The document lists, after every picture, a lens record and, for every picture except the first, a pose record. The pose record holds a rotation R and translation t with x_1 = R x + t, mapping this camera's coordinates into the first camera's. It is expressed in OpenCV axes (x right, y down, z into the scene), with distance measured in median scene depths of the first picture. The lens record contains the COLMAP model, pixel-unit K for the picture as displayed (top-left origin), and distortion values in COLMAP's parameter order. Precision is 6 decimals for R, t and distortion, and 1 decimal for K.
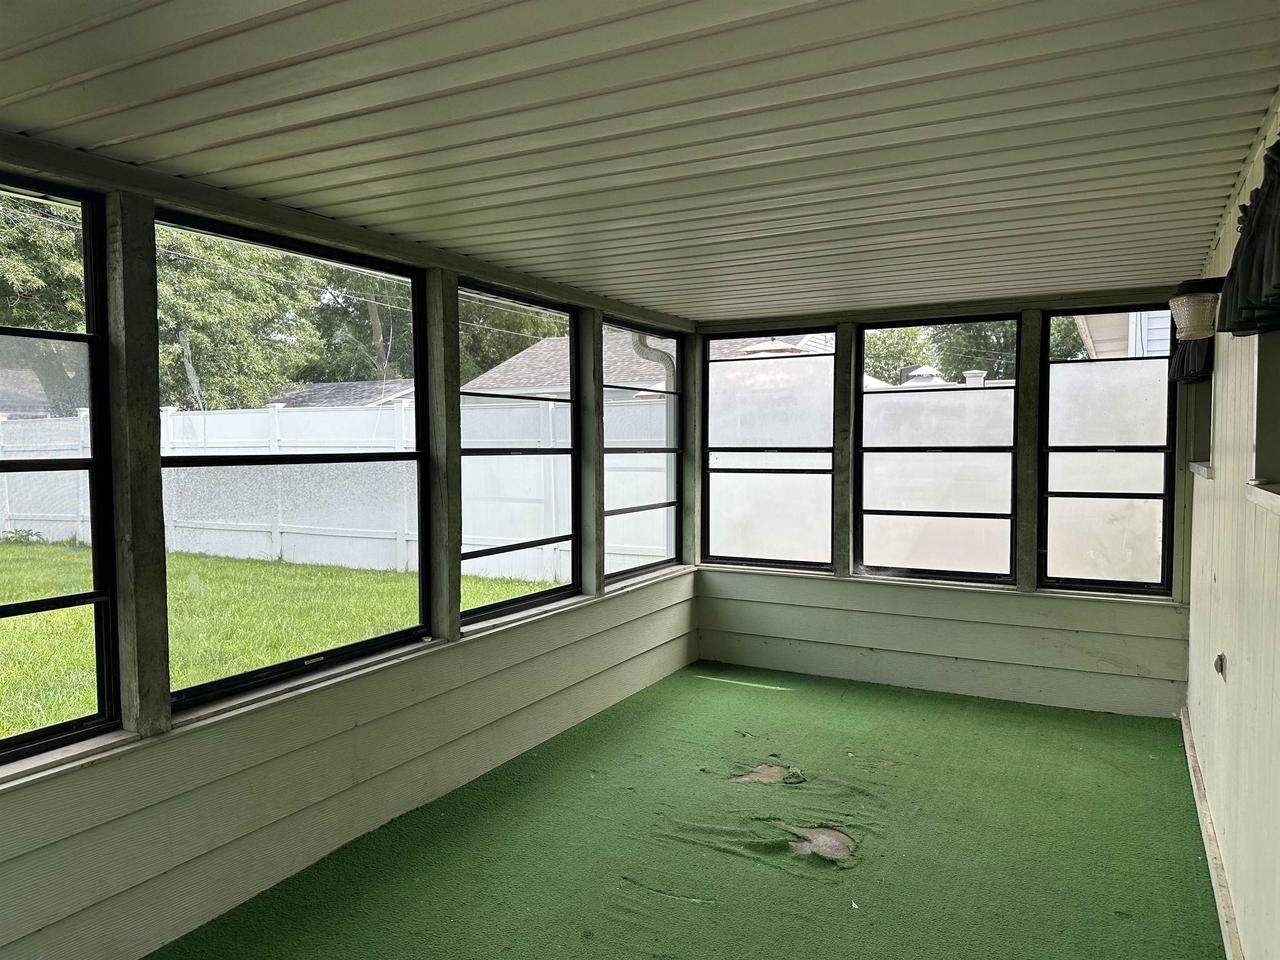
lens RADIAL K [[892.9, 0, 640.0], [0, 892.9, 480.0], [0, 0, 1]] dist [0.144243, -0.218231]
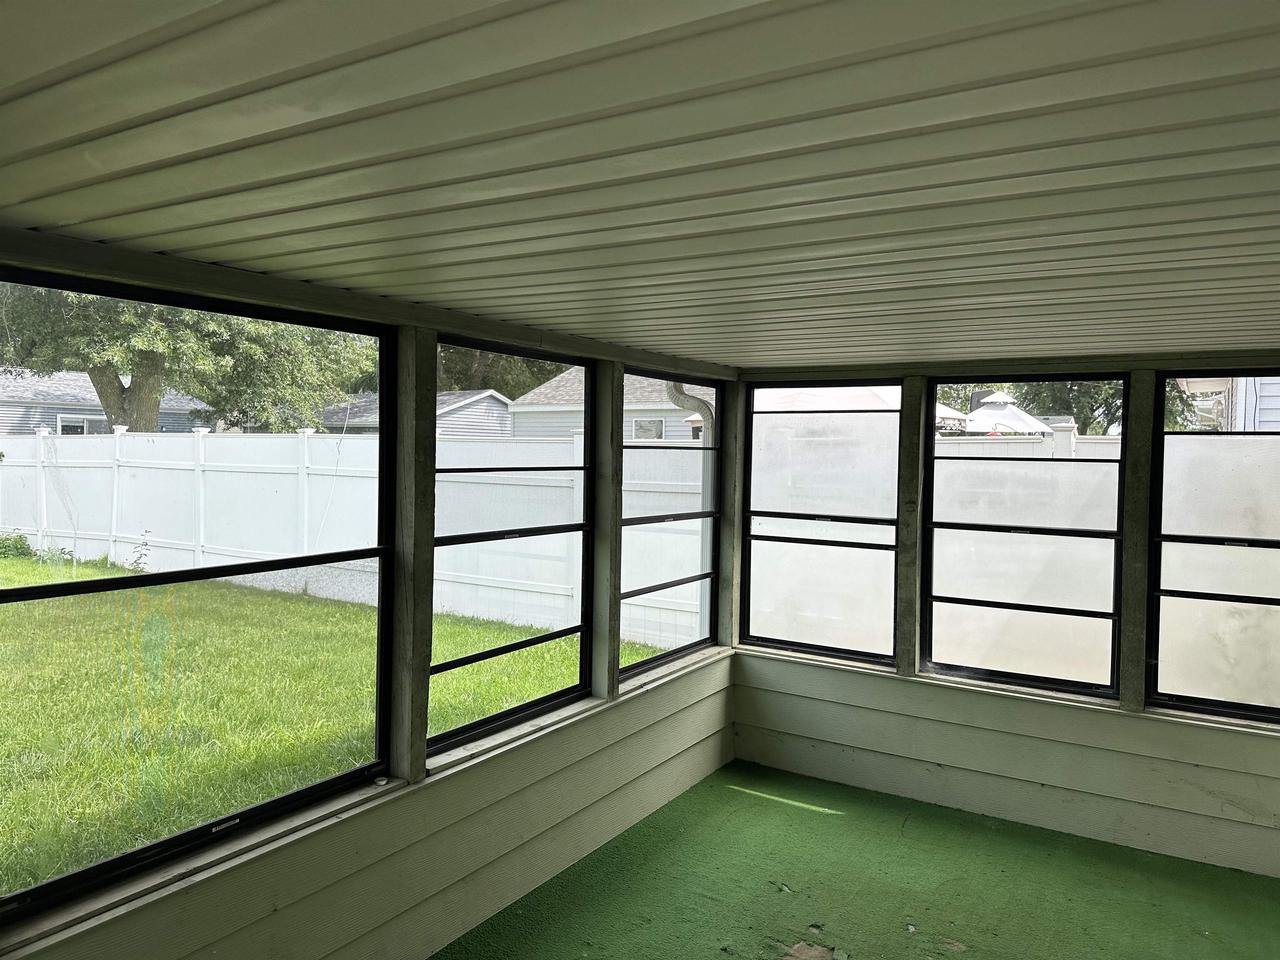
lens RADIAL K [[903.0, 0, 638.8], [0, 903.0, 464.5], [0, 0, 1]] dist [0.110618, -0.185032]
pose [[0.997643, 0.023731, -0.064389, 0.025849], [-0.025512, 0.999310, -0.026989, -0.059836], [0.063705, 0.028568, 0.997560, 0.126635]]
